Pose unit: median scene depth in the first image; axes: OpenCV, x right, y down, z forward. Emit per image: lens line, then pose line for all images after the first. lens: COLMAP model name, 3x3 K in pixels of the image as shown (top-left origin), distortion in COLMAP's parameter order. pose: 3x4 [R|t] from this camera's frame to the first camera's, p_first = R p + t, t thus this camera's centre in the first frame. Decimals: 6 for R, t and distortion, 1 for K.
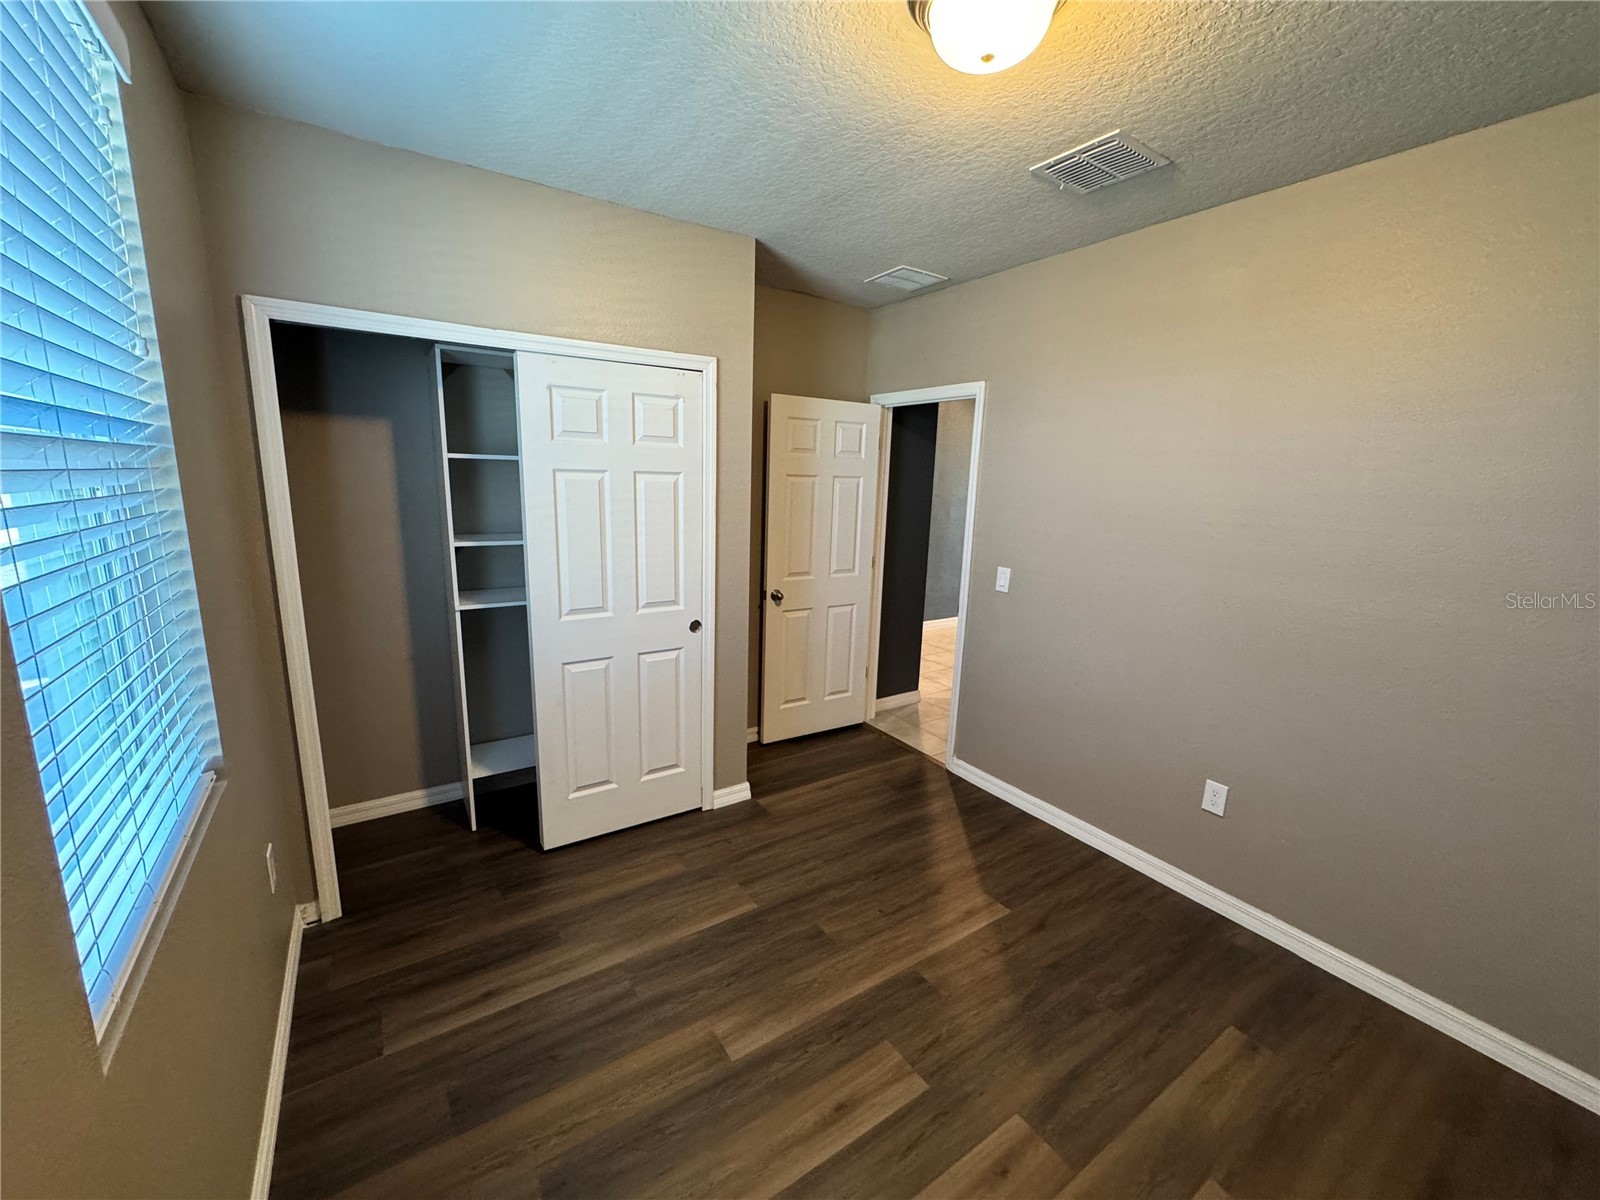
lens RADIAL K [[637.5, 0, 798.0], [0, 637.5, 601.4], [0, 0, 1]] dist [-0.003063, 0.000745]
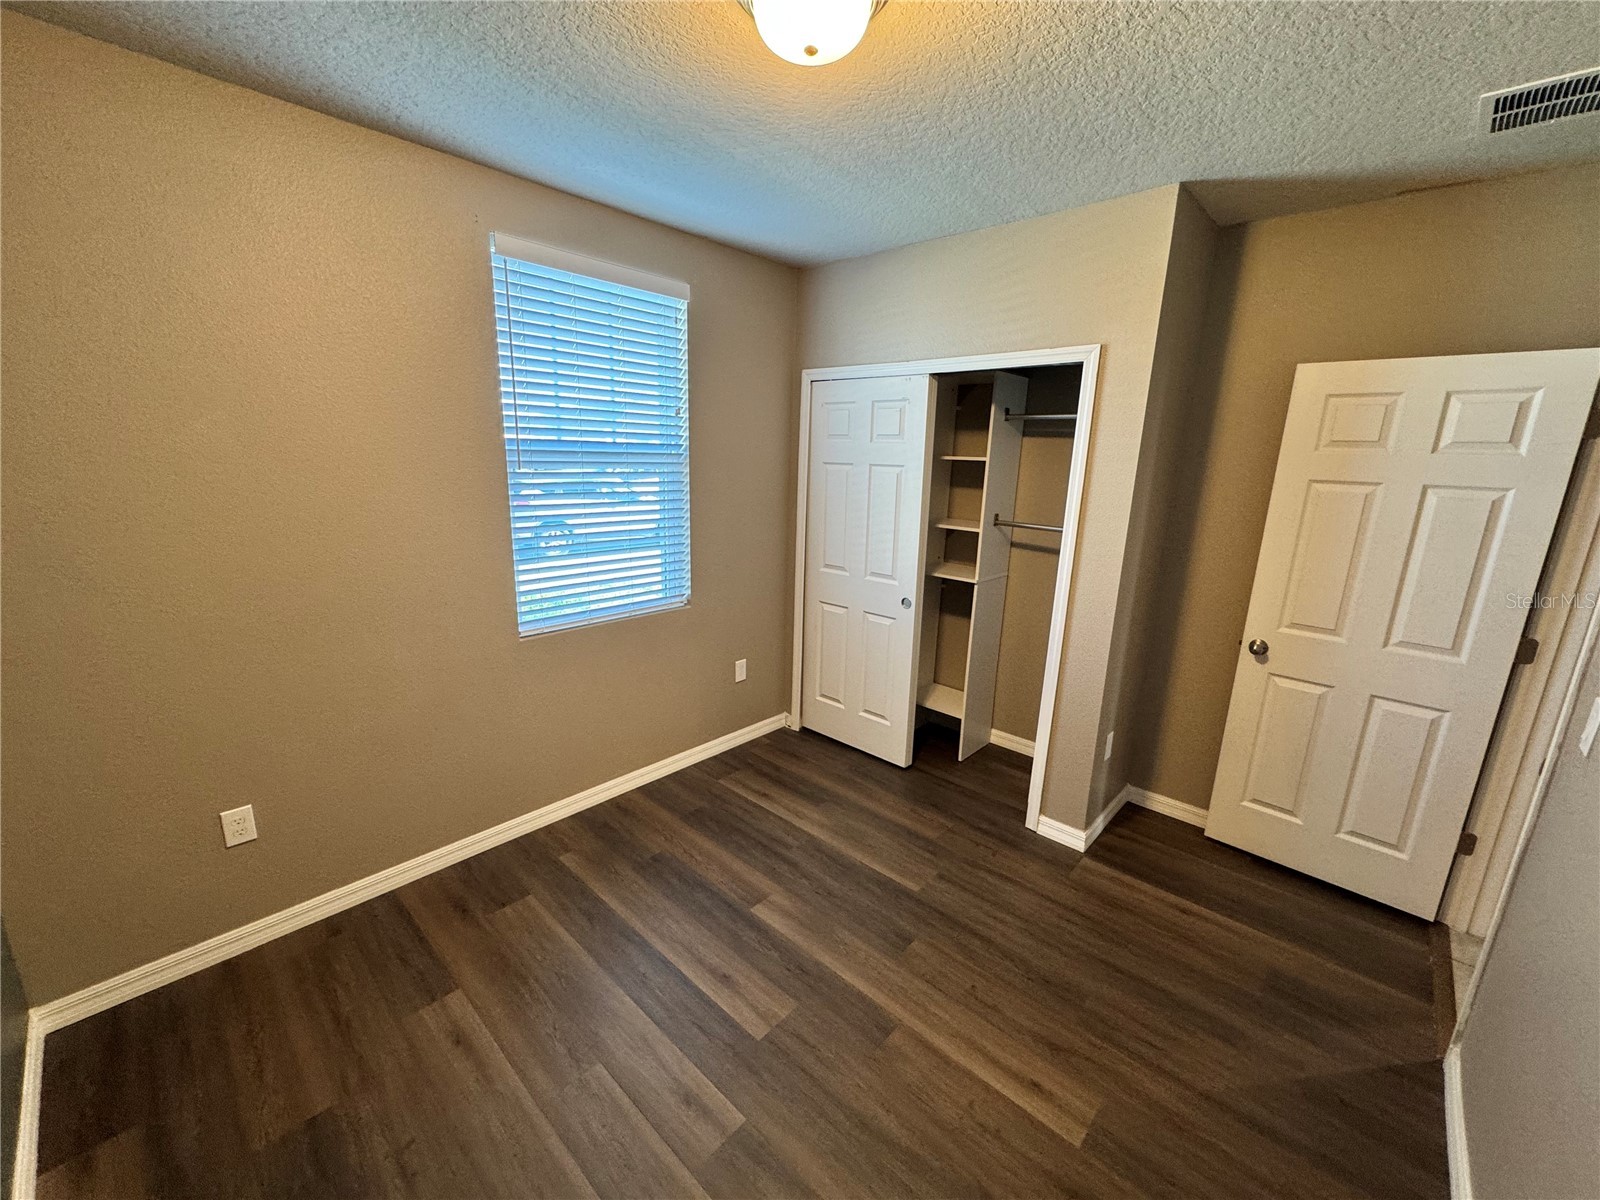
lens RADIAL K [[650.1, 0, 804.3], [0, 650.1, 589.7], [0, 0, 1]] dist [-0.004592, -0.000061]
pose [[0.233016, 0.179315, -0.955798, 0.890985], [-0.214815, 0.968065, 0.129246, -0.094138], [0.948450, 0.175204, 0.264094, 0.521656]]
